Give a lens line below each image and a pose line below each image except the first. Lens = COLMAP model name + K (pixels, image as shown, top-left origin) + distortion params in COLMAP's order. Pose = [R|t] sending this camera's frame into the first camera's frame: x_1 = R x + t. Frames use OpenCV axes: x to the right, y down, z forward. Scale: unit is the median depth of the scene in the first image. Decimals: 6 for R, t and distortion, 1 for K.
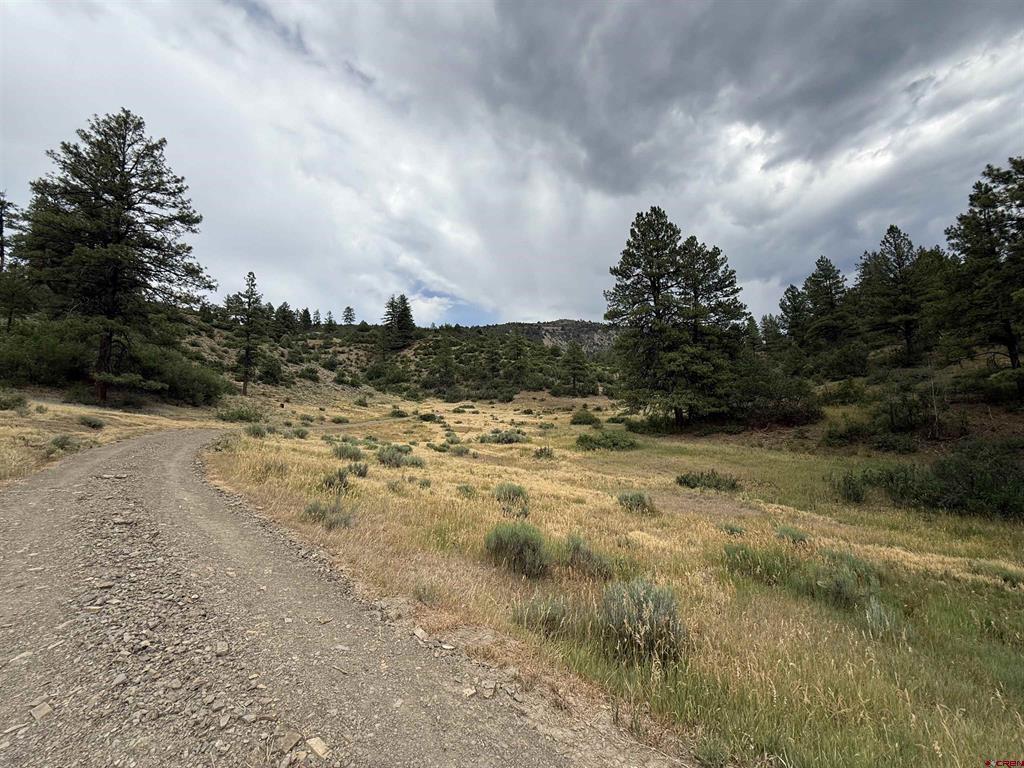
lens RADIAL K [[407.8, 0, 513.6], [0, 407.8, 377.5], [0, 0, 1]] dist [0.001399, -0.000253]
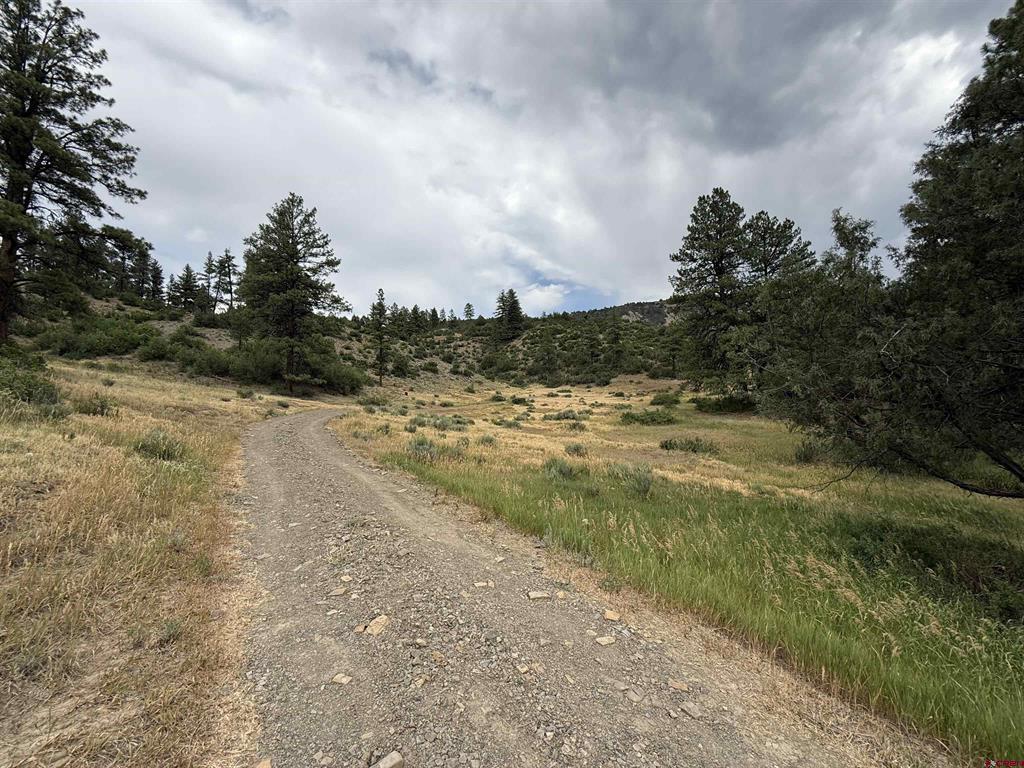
lens RADIAL K [[407.8, 0, 514.4], [0, 407.8, 374.3], [0, 0, 1]] dist [0.001399, -0.000253]
pose [[0.956108, -0.037668, -0.290584, 0.115572], [0.045928, 0.998710, 0.021657, -0.002650], [0.289393, -0.034053, 0.956604, -0.103466]]
